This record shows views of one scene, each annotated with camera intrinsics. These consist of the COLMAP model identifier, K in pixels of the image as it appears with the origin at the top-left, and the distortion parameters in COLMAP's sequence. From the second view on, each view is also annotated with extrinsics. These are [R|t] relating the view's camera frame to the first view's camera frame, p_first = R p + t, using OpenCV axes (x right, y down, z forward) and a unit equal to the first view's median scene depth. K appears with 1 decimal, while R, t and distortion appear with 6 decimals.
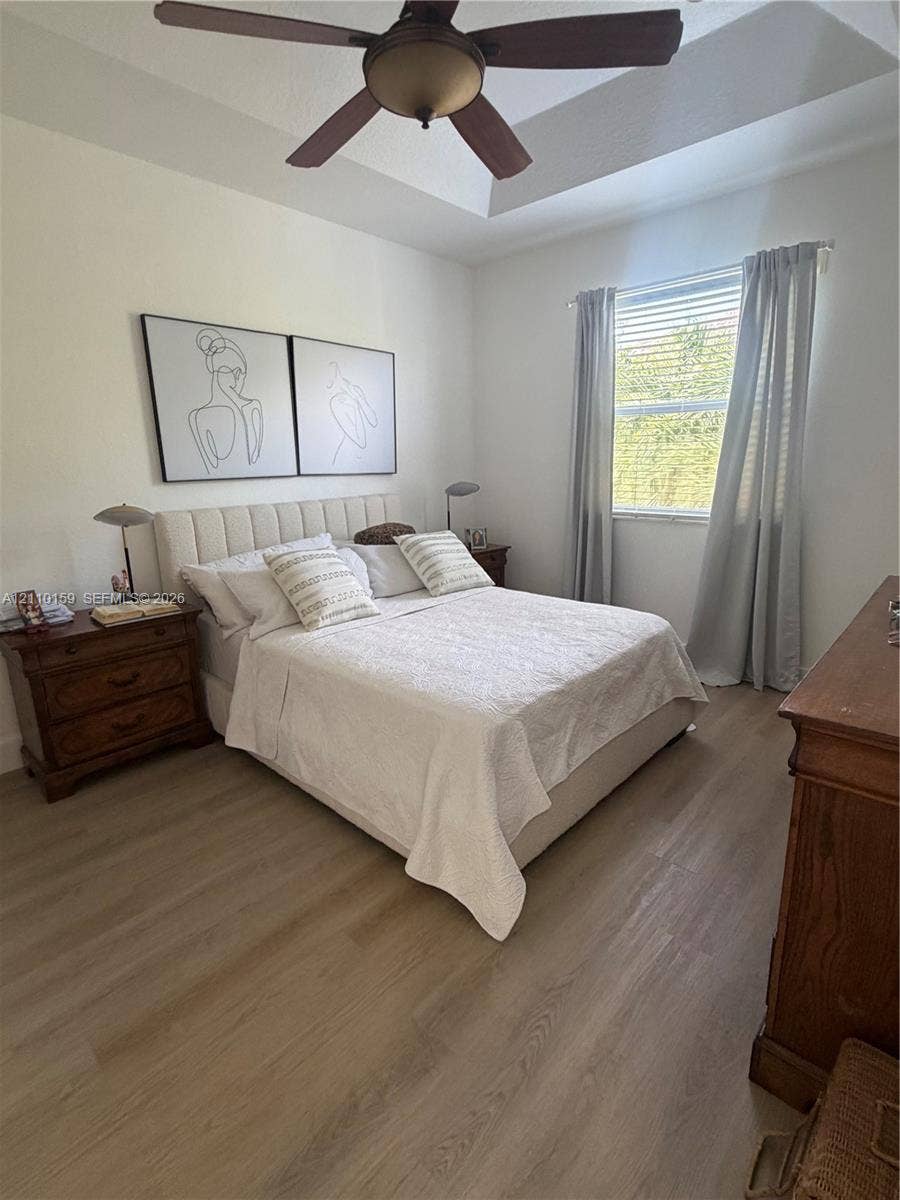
lens RADIAL K [[580.4, 0, 450.0], [0, 580.4, 600.0], [0, 0, 1]] dist [-0.000582, -0.000052]
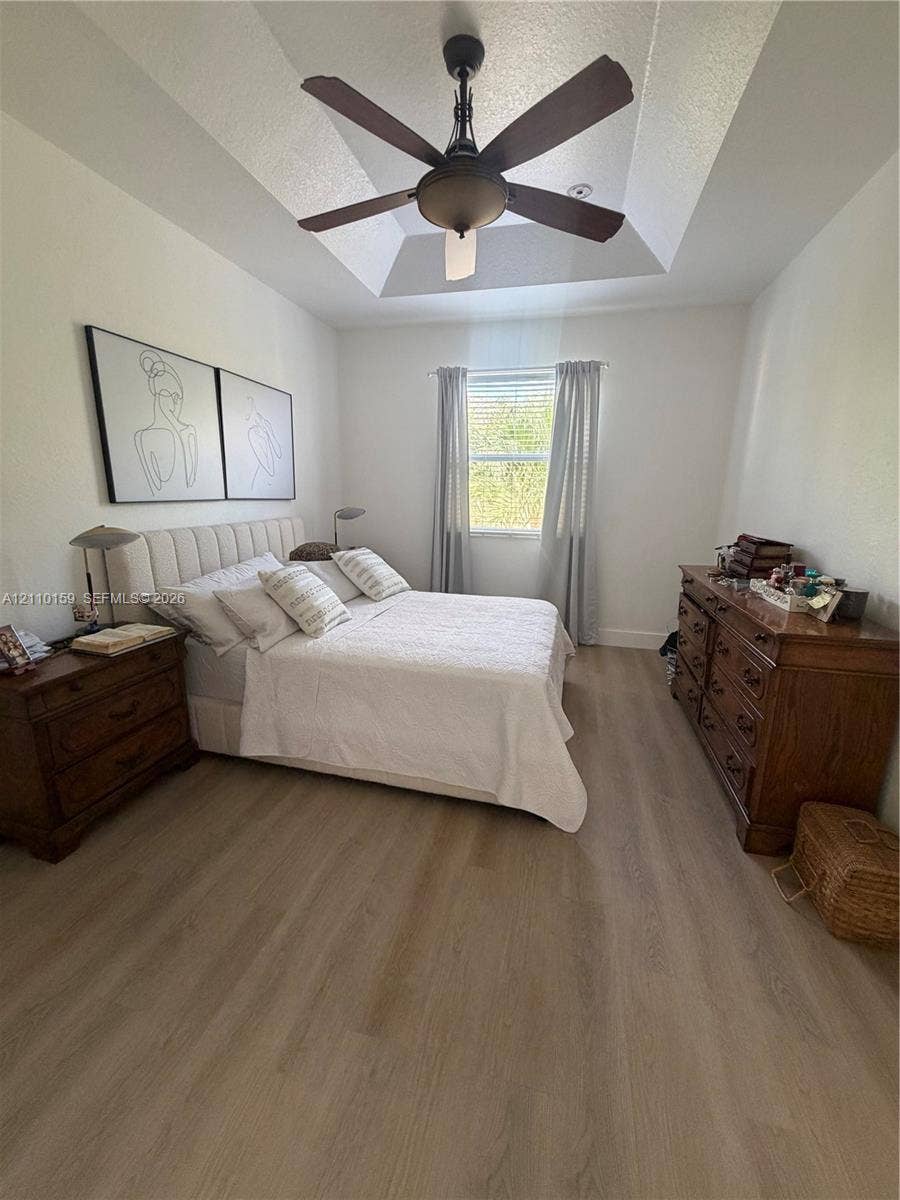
lens RADIAL K [[477.1, 0, 450.7], [0, 477.1, 596.9], [0, 0, 1]] dist [0.000582, -0.000111]
pose [[0.879490, -0.073674, 0.470180, -0.374363], [0.083227, 0.996531, 0.000471, -0.003389], [-0.468583, 0.038717, 0.882571, 0.050813]]
